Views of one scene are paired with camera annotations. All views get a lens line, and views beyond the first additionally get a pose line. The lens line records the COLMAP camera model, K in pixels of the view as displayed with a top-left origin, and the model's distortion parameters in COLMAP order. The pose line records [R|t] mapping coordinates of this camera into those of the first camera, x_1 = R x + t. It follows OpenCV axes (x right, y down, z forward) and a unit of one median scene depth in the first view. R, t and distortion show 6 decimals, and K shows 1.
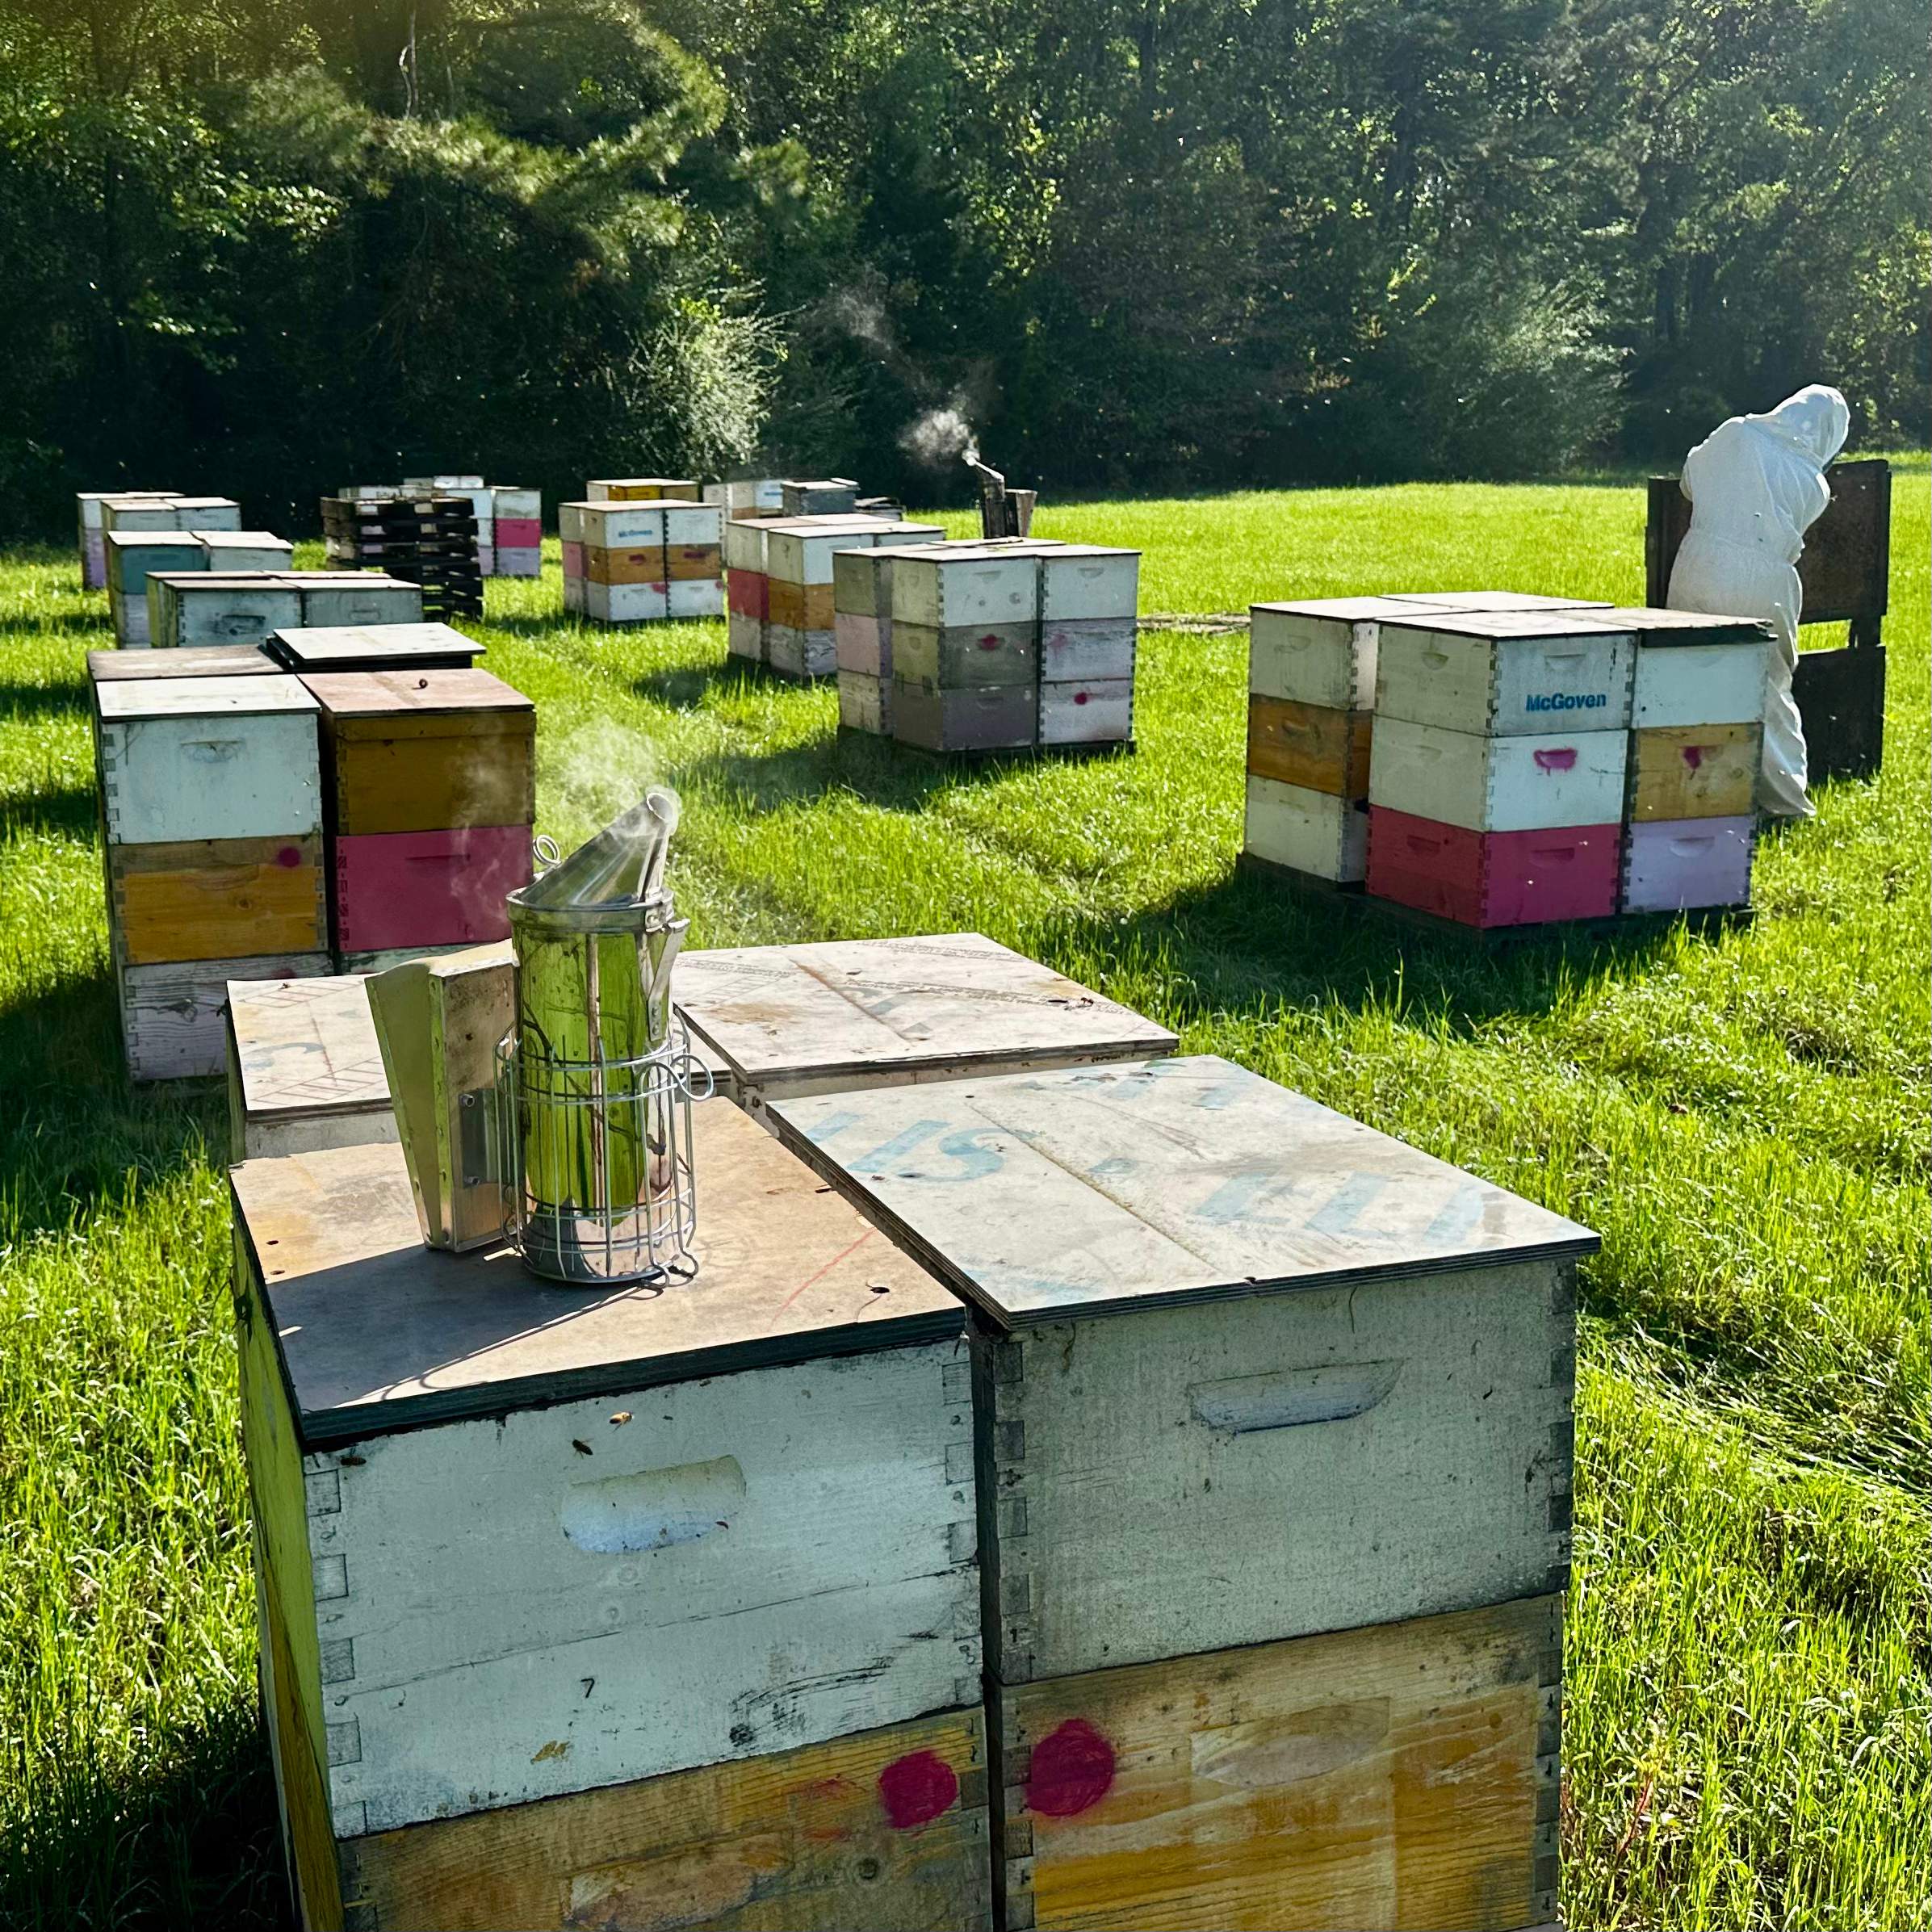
lens RADIAL K [[2258.3, 0, 699.2], [0, 2258.3, 887.9], [0, 0, 1]] dist [0.219270, -0.523445]
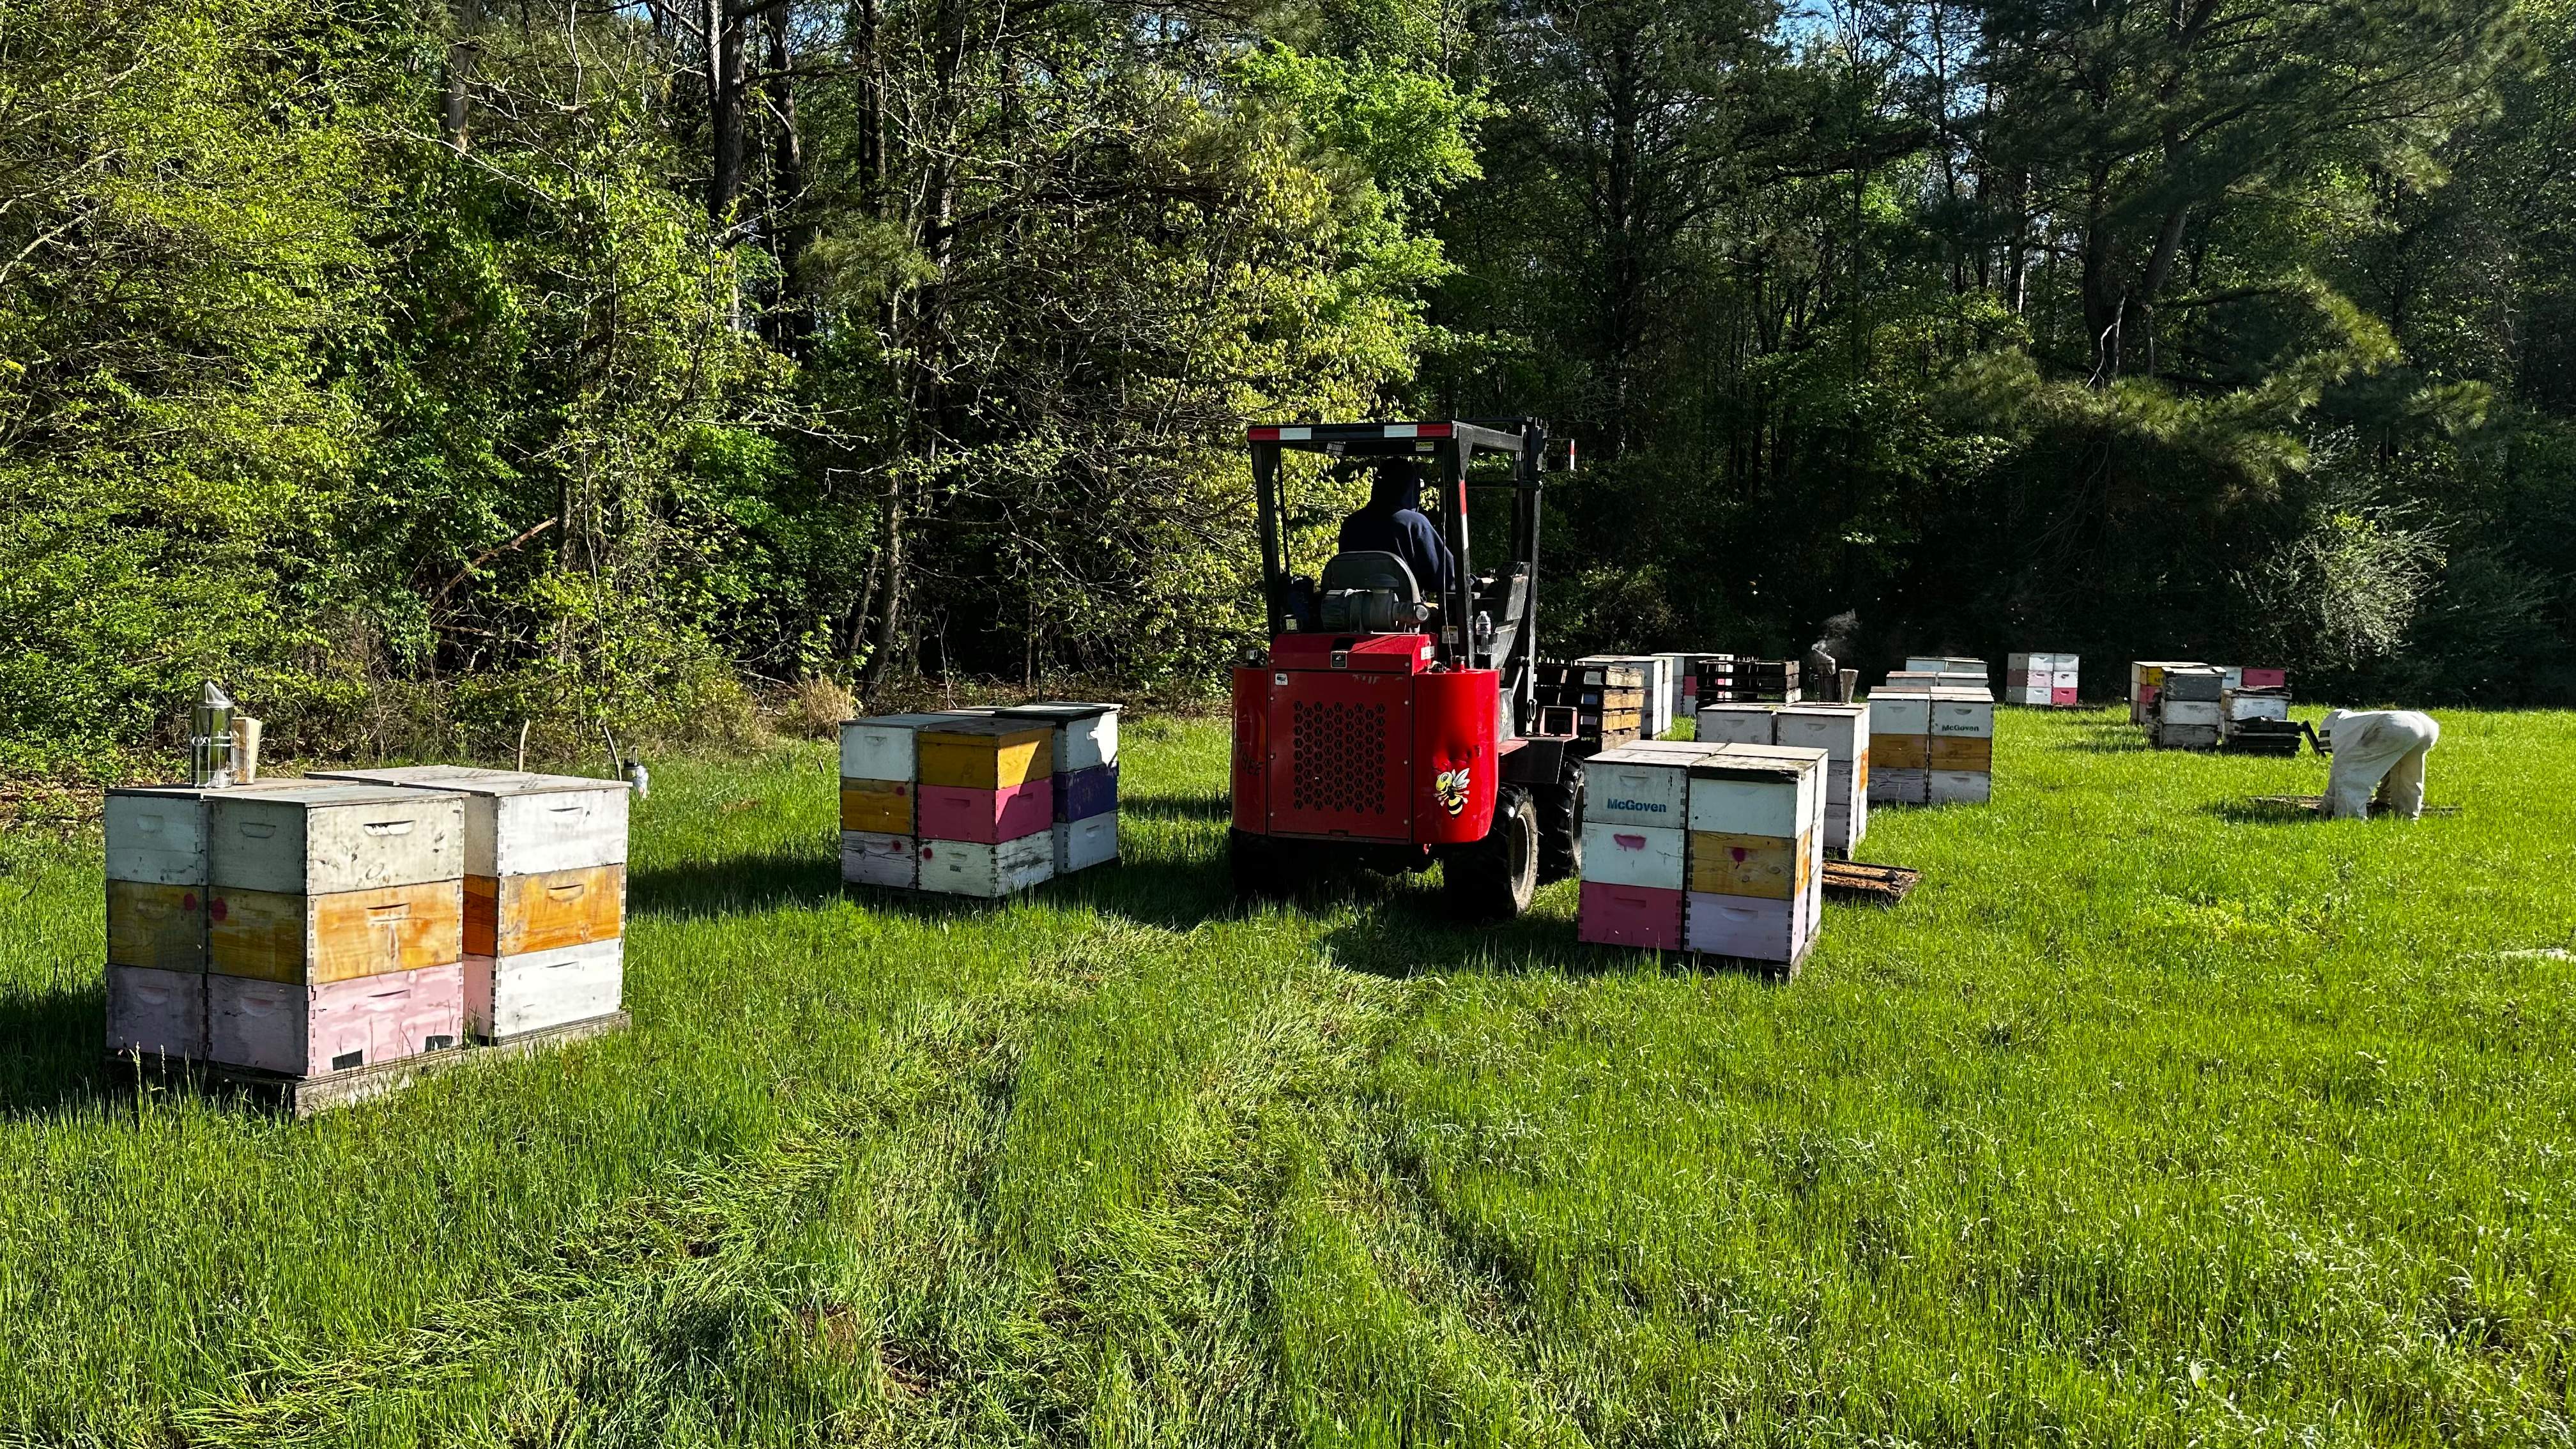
lens RADIAL K [[1808.2, 0, 1287.6], [0, 1808.2, 730.8], [0, 0, 1]] dist [0.102065, -0.156581]
pose [[0.760019, 0.077750, -0.645233, 1.254545], [-0.159961, 0.984655, -0.069768, -0.008200], [0.629908, 0.156238, 0.760793, -0.131414]]
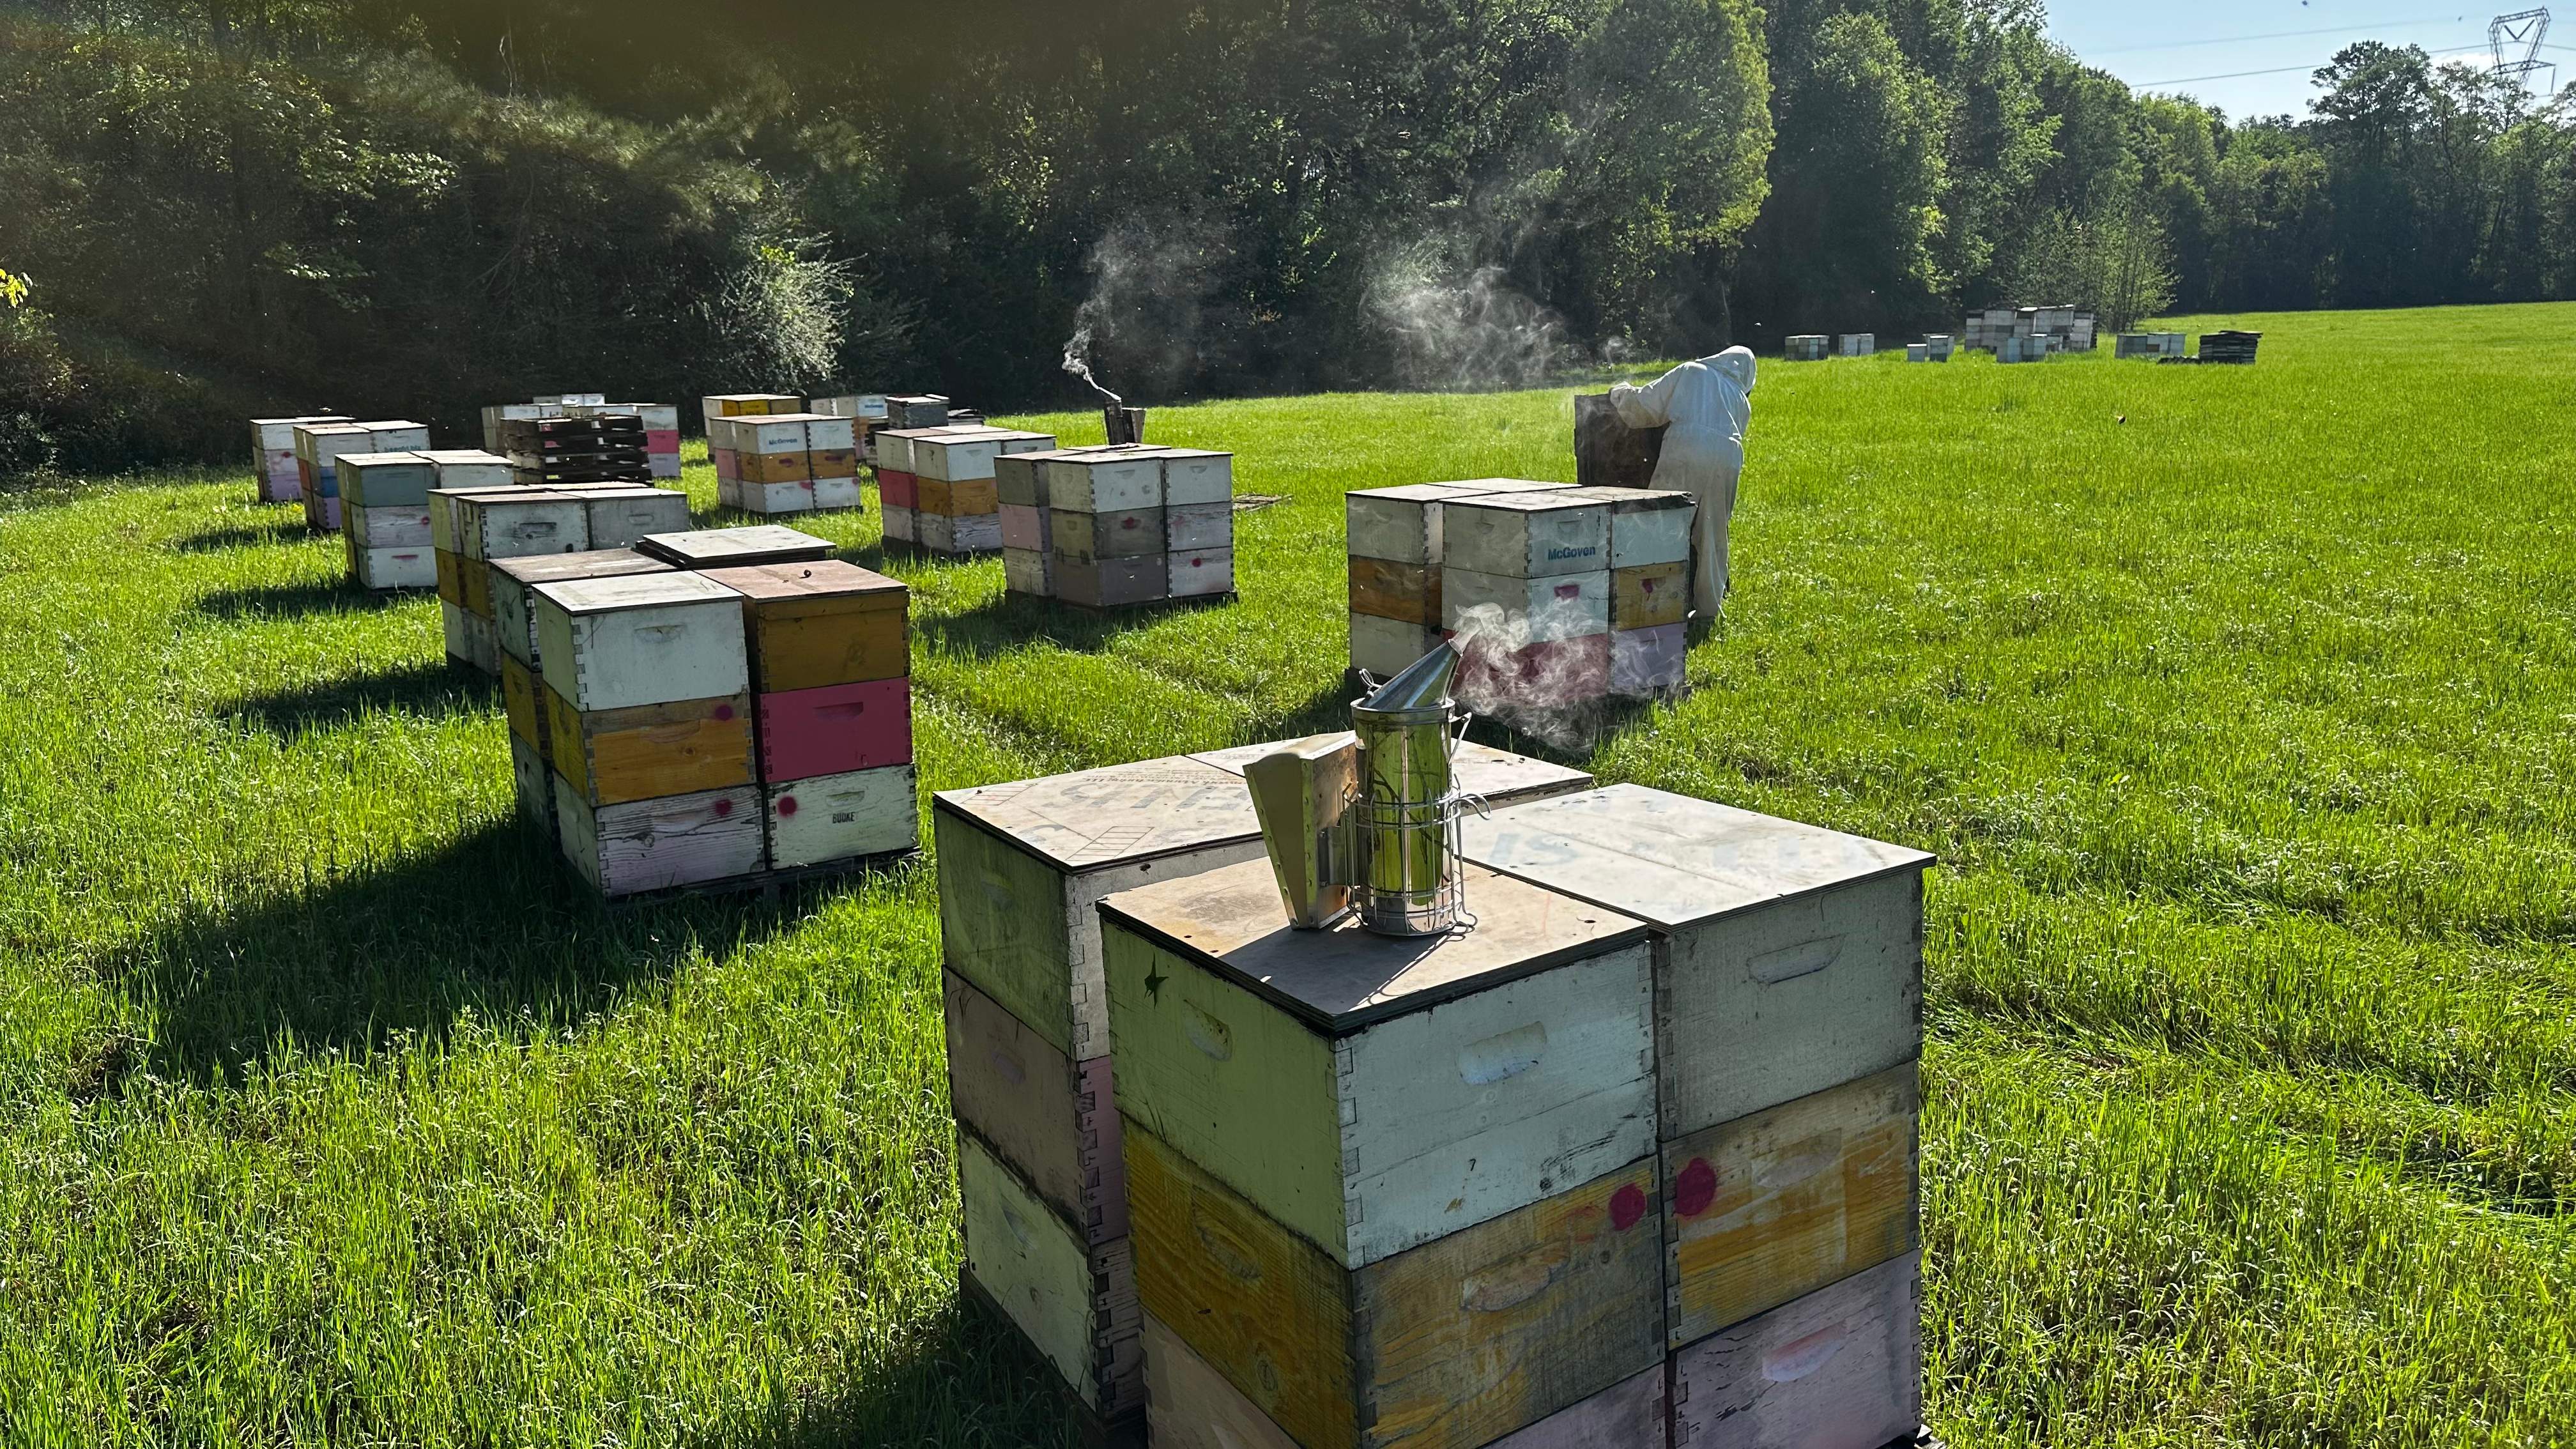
lens RADIAL K [[1796.4, 0, 1278.3], [0, 1796.4, 715.3], [0, 0, 1]] dist [0.170490, -0.346670]
pose [[0.960001, -0.067105, 0.271837, -0.158453], [0.066612, 0.997718, 0.011050, -0.002576], [-0.271958, 0.007499, 0.962280, -0.076490]]
